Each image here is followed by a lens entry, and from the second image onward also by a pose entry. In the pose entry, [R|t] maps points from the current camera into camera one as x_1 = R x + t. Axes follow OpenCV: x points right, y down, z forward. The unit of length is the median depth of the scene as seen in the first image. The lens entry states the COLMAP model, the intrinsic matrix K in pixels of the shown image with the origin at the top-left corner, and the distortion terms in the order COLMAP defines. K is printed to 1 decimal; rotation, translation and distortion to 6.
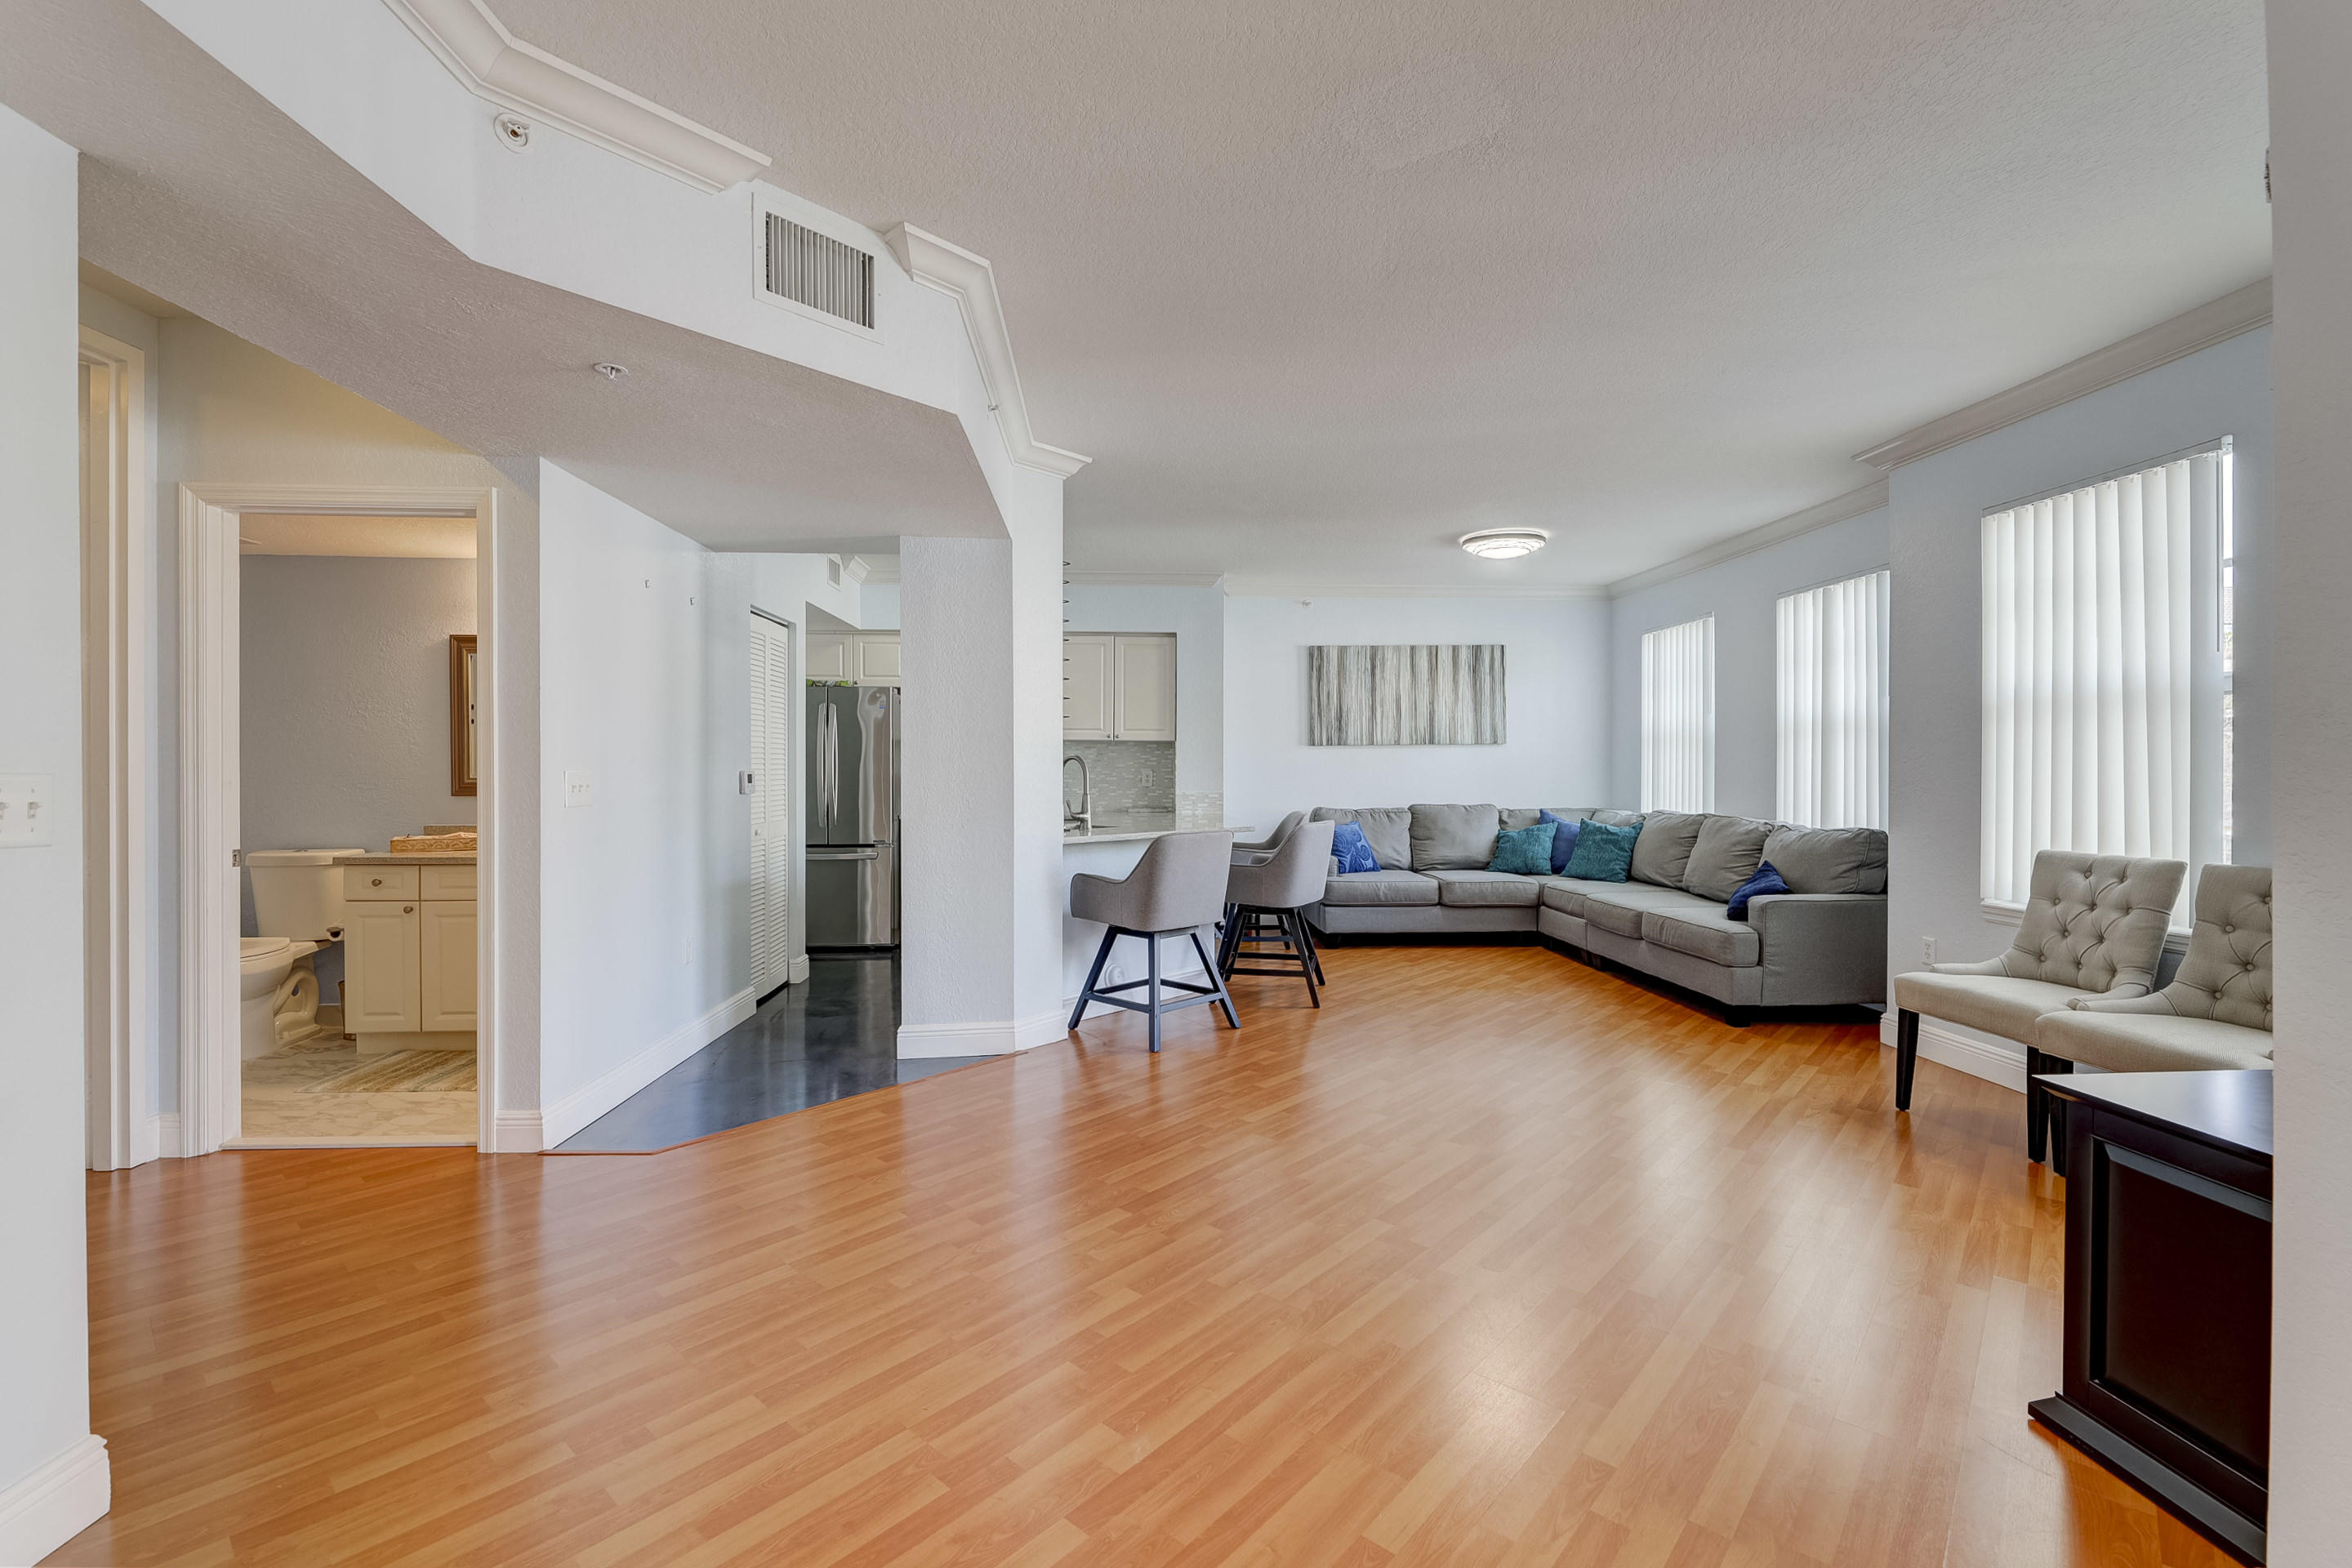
lens RADIAL K [[1010.3, 0, 1165.4], [0, 1010.3, 772.1], [0, 0, 1]] dist [-0.000399, -0.002638]
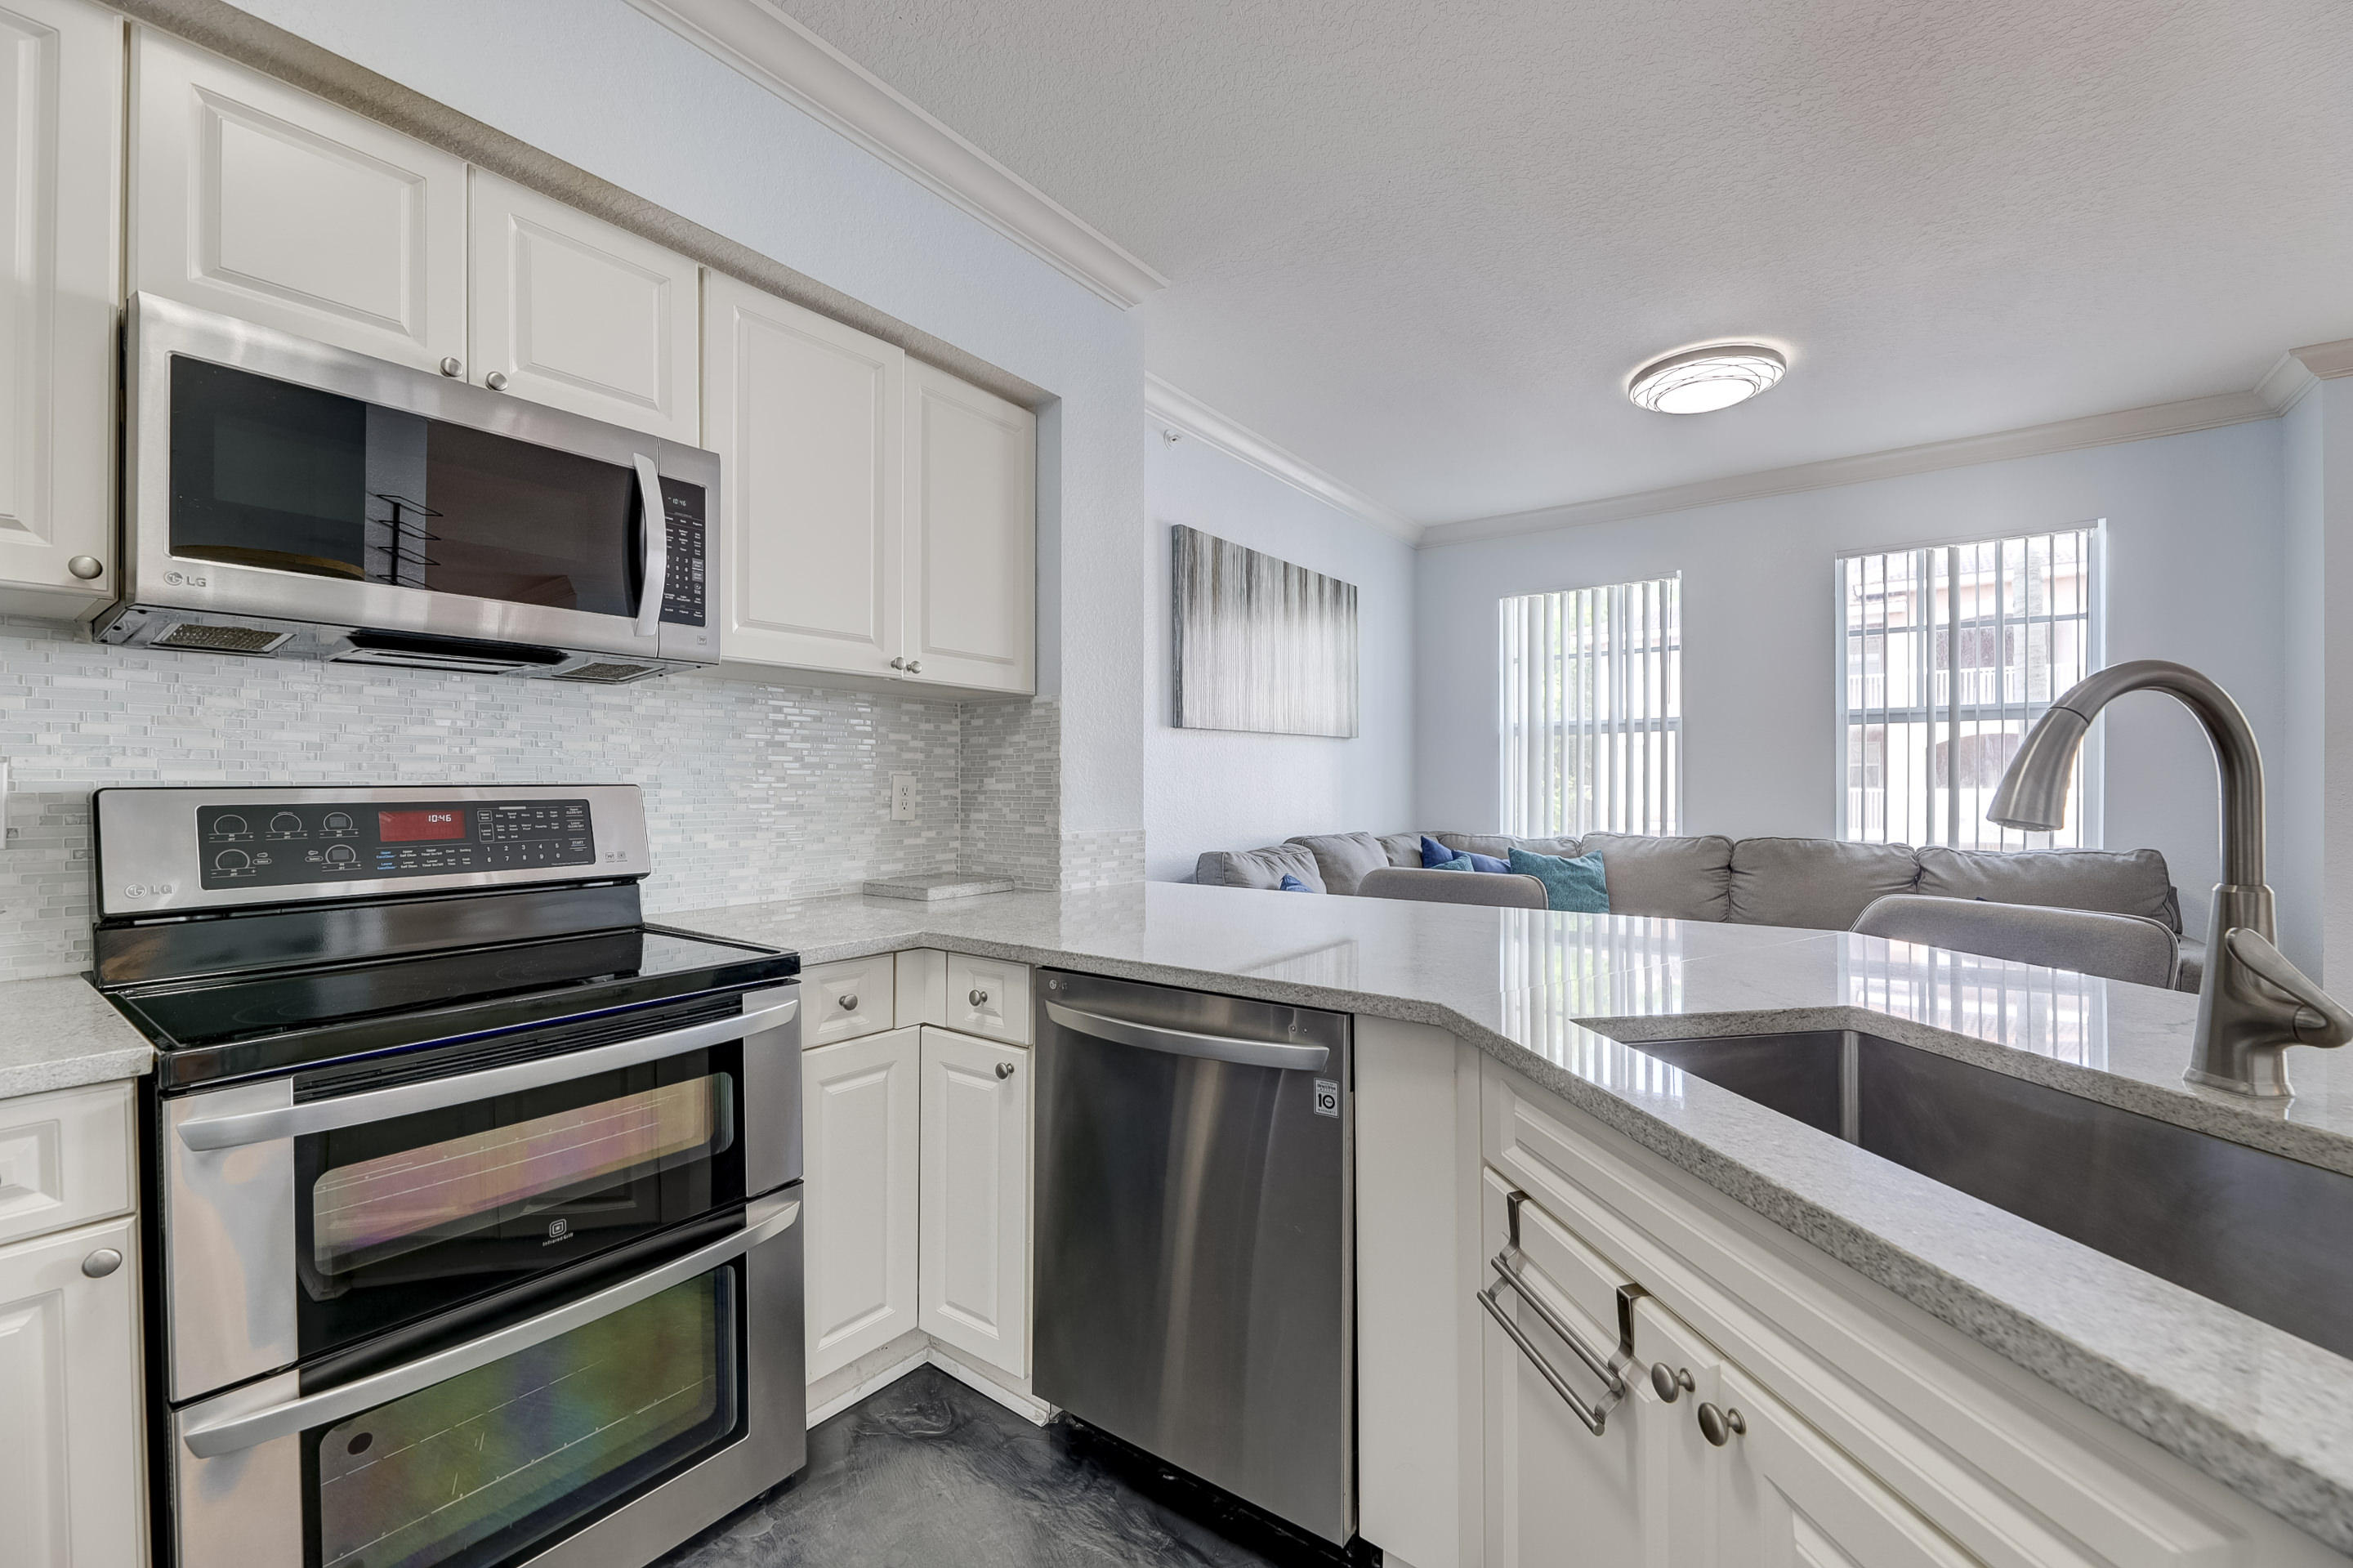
lens RADIAL K [[959.4, 0, 1156.0], [0, 959.4, 788.3], [0, 0, 1]] dist [-0.001826, -0.003413]
pose [[0.640344, -0.003236, 0.768082, -0.232352], [0.006922, 0.999975, -0.001558, 0.004189], [-0.768057, 0.006314, 0.640350, 0.743550]]
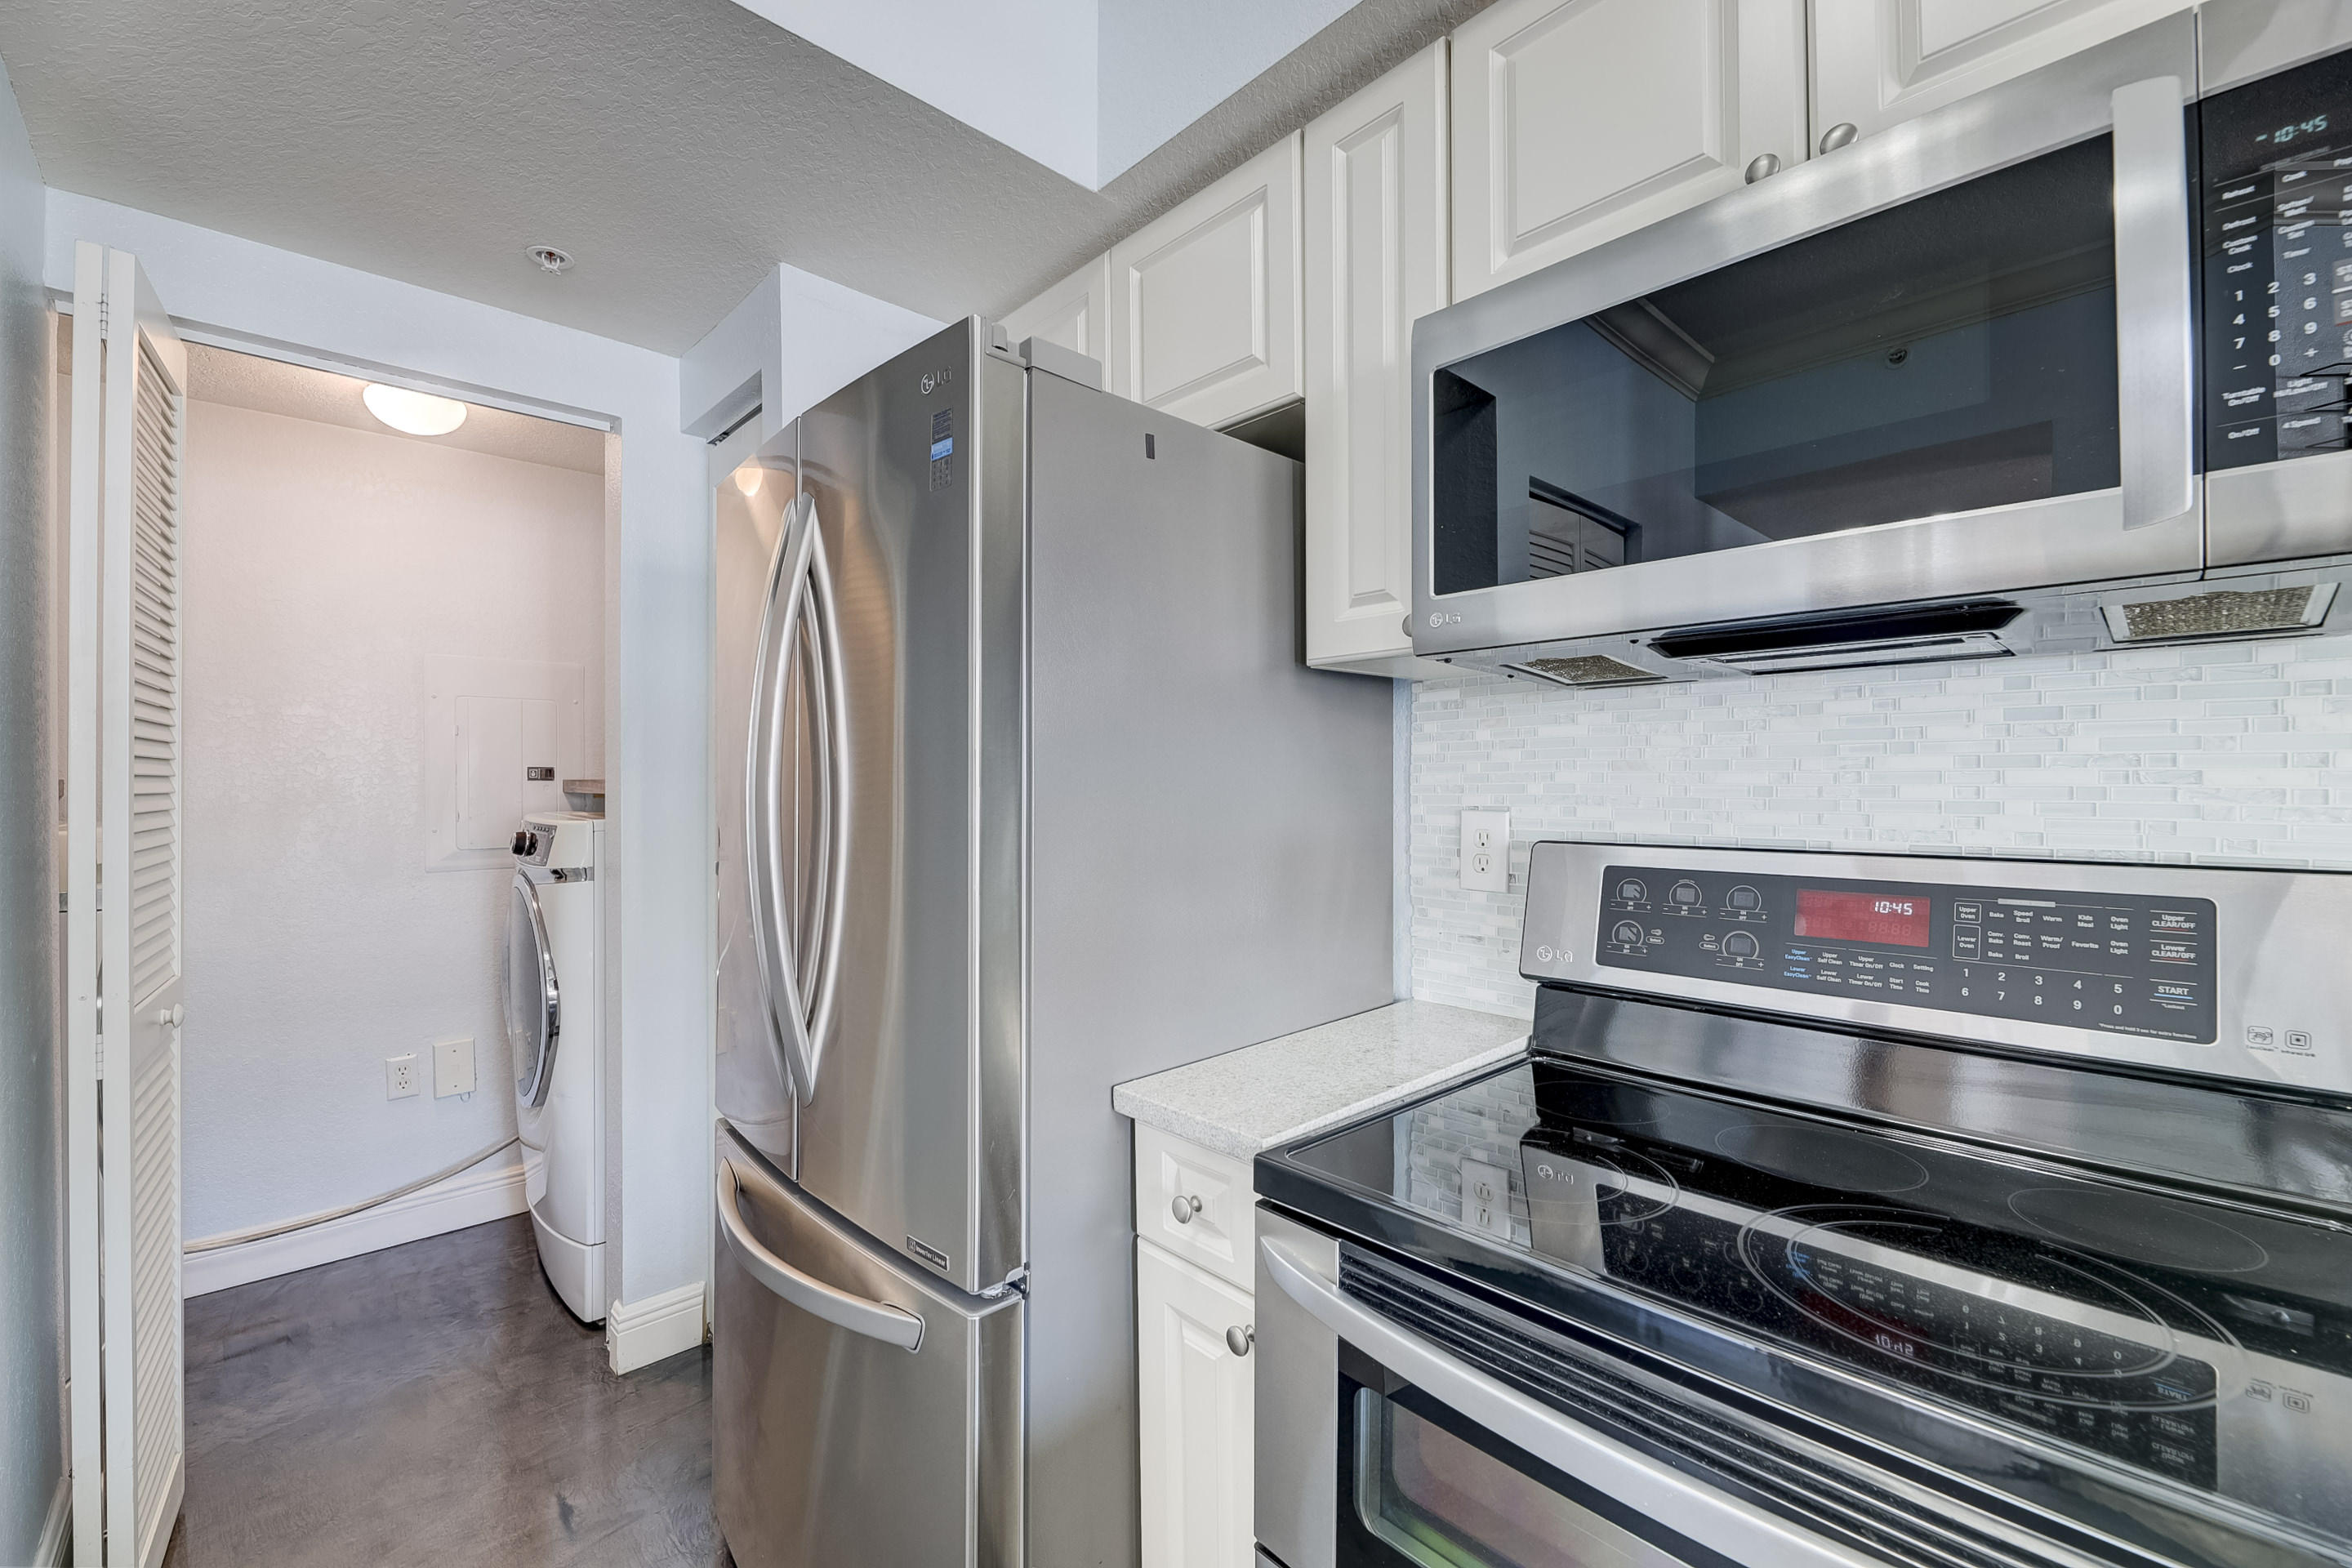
lens RADIAL K [[959.0, 0, 1178.3], [0, 959.0, 781.8], [0, 0, 1]] dist [-0.001826, -0.003413]
pose [[0.650674, -0.002087, -0.759354, -0.126357], [-0.004163, 0.999971, -0.006315, -0.007468], [0.759346, 0.007270, 0.650647, 0.853107]]
